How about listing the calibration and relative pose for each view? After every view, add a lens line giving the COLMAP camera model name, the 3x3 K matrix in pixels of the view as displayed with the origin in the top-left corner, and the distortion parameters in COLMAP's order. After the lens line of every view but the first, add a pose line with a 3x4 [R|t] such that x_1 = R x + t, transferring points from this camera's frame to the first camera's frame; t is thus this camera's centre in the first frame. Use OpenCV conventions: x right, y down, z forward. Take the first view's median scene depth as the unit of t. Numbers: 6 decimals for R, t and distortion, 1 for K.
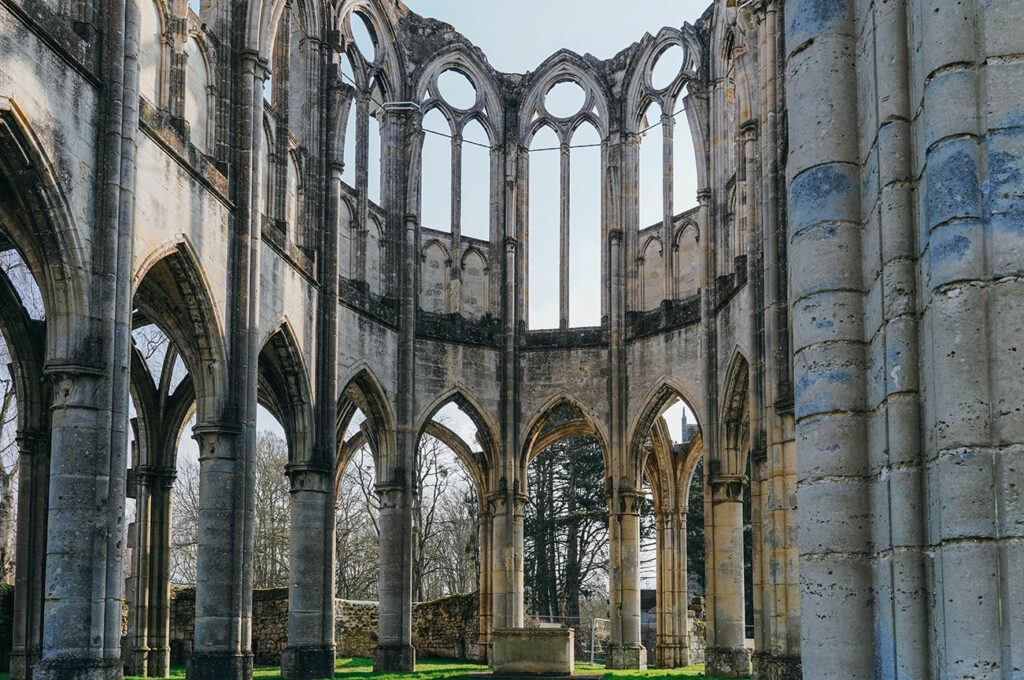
lens RADIAL K [[1413.3, 0, 512.0], [0, 1413.3, 340.0], [0, 0, 1]] dist [0.020499, 0.002929]
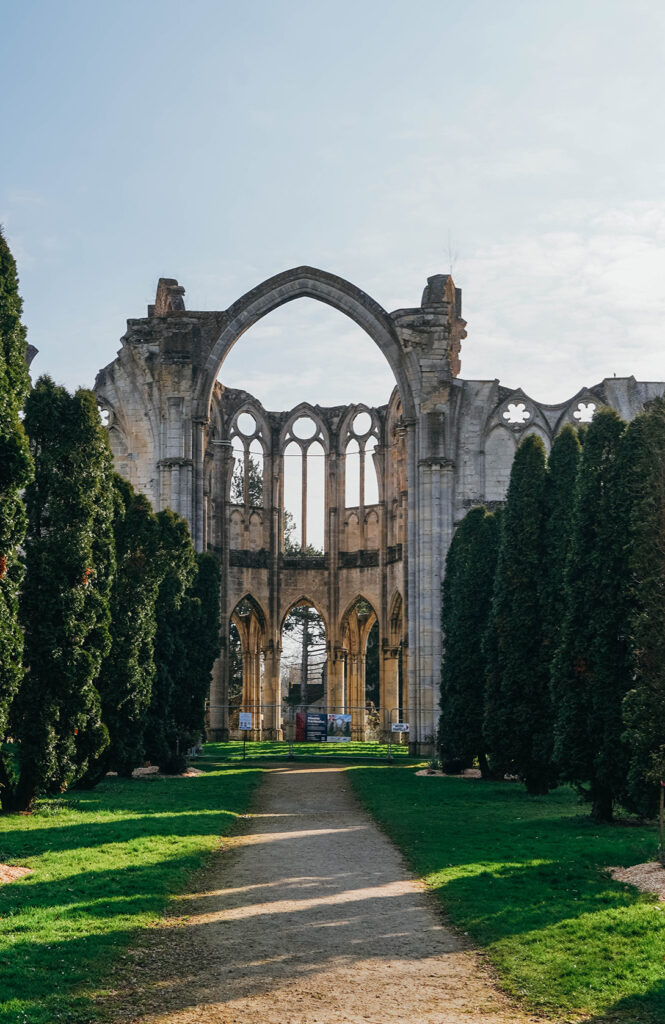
lens RADIAL K [[835.5, 0, 332.5], [0, 835.5, 512.0], [0, 0, 1]] dist [0.000804, 0.000034]
pose [[0.996381, 0.022461, 0.081975, -0.019149], [-0.018852, 0.998830, -0.044529, -0.022267], [-0.082880, 0.042822, 0.995639, -0.110368]]
